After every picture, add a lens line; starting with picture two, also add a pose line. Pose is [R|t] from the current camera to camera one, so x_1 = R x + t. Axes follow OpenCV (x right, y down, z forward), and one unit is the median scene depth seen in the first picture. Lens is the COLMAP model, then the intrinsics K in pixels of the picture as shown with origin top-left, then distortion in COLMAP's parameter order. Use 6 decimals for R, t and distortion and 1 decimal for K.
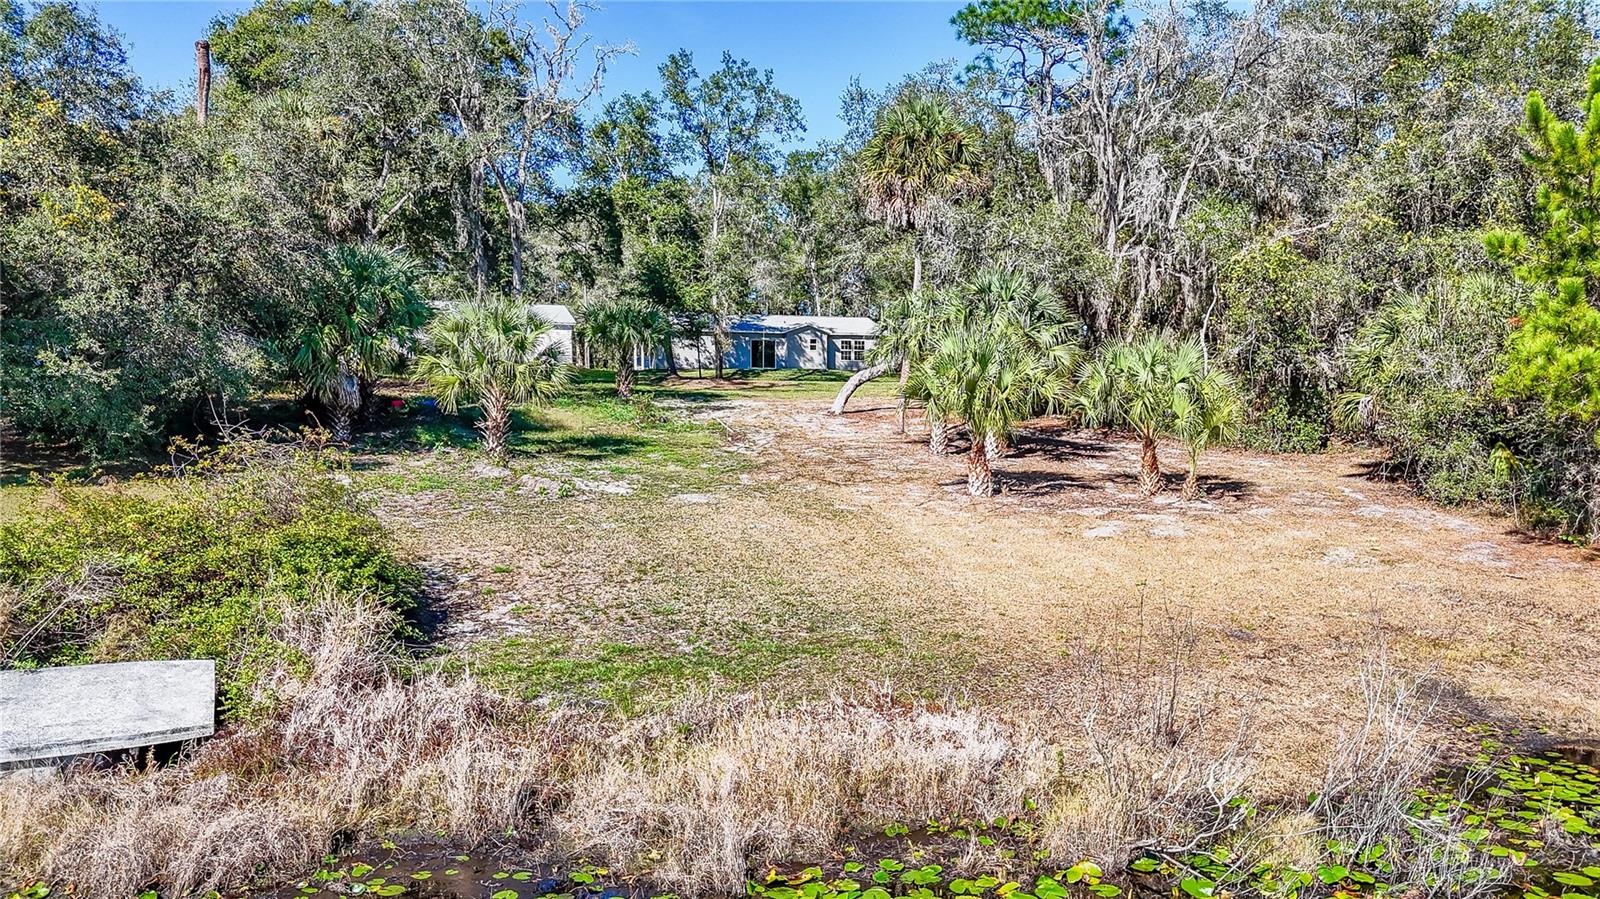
lens RADIAL K [[1183.5, 0, 800.0], [0, 1183.5, 449.5], [0, 0, 1]] dist [0.118800, -0.261817]
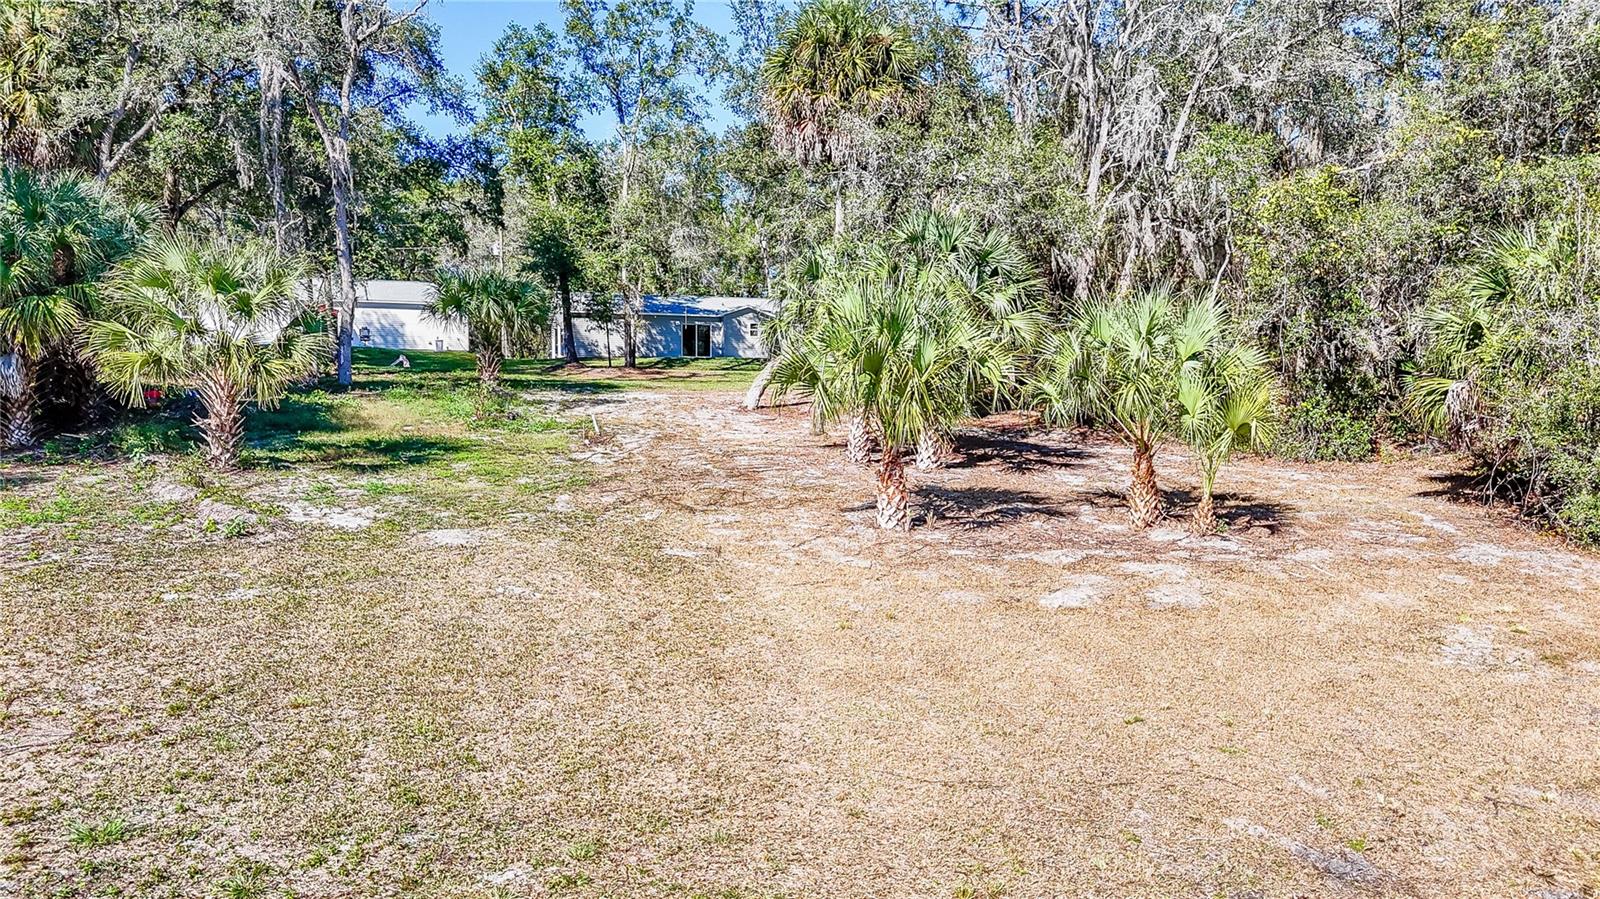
lens RADIAL K [[1188.2, 0, 801.3], [0, 1188.2, 443.0], [0, 0, 1]] dist [0.091218, -0.094686]
pose [[0.999943, -0.000126, 0.010701, 0.066885], [0.000158, 0.999996, -0.002918, -0.005700], [-0.010700, 0.002919, 0.999938, 0.236943]]
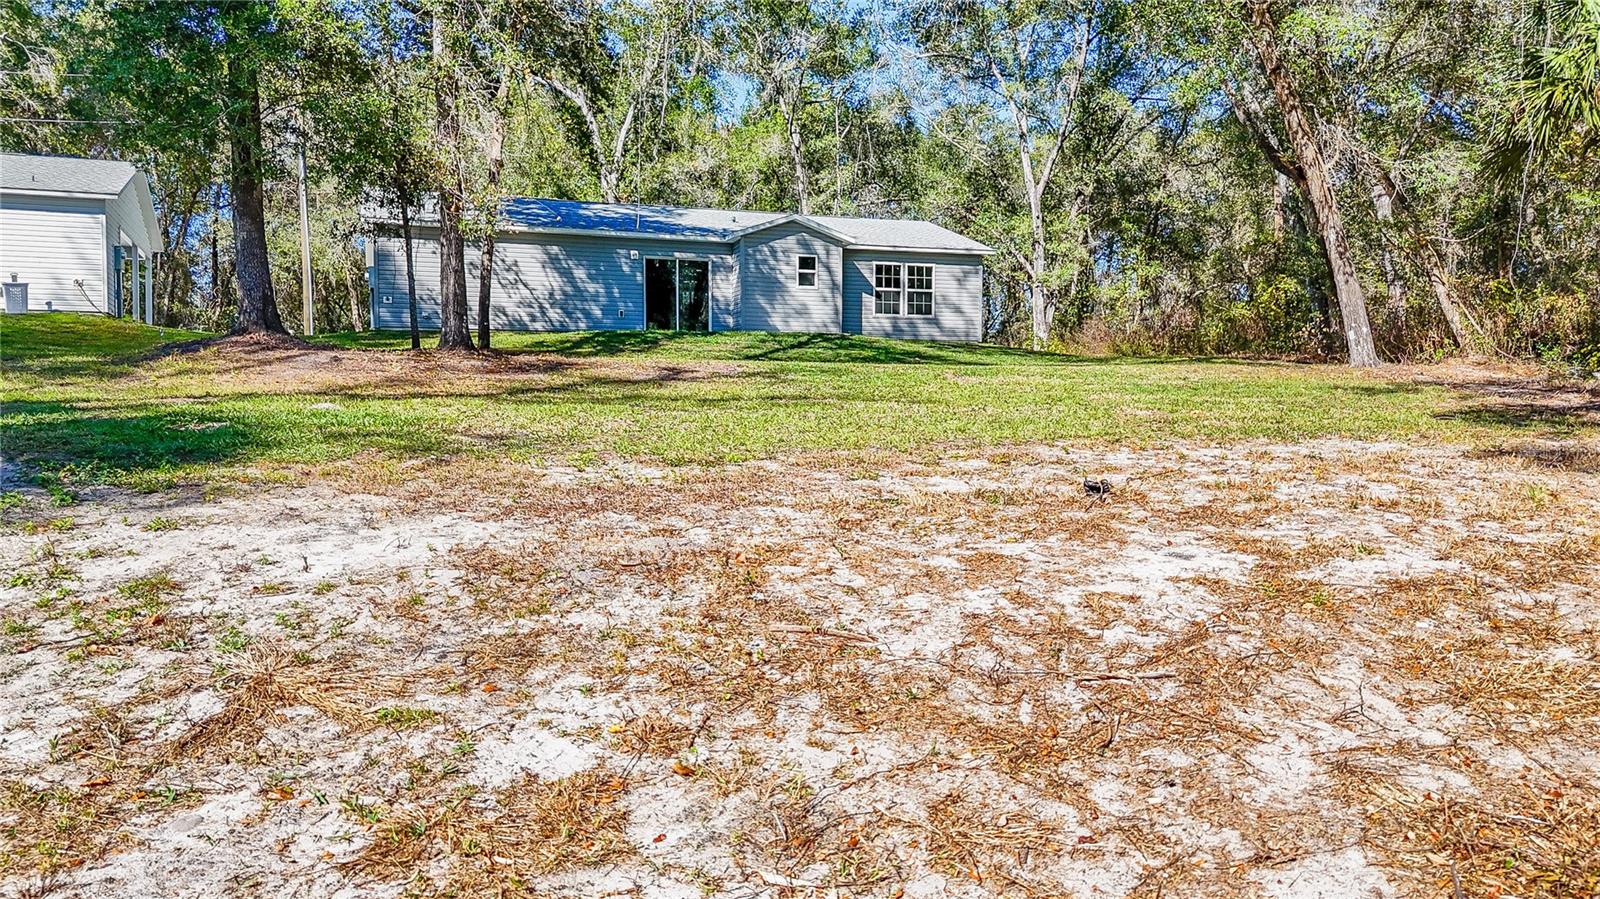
lens RADIAL K [[1188.2, 0, 801.3], [0, 1188.2, 443.0], [0, 0, 1]] dist [0.091218, -0.094686]
pose [[0.999512, -0.001829, 0.031194, -0.005237], [0.001812, 0.999998, 0.000561, -0.060355], [-0.031195, -0.000505, 0.999513, 1.125818]]
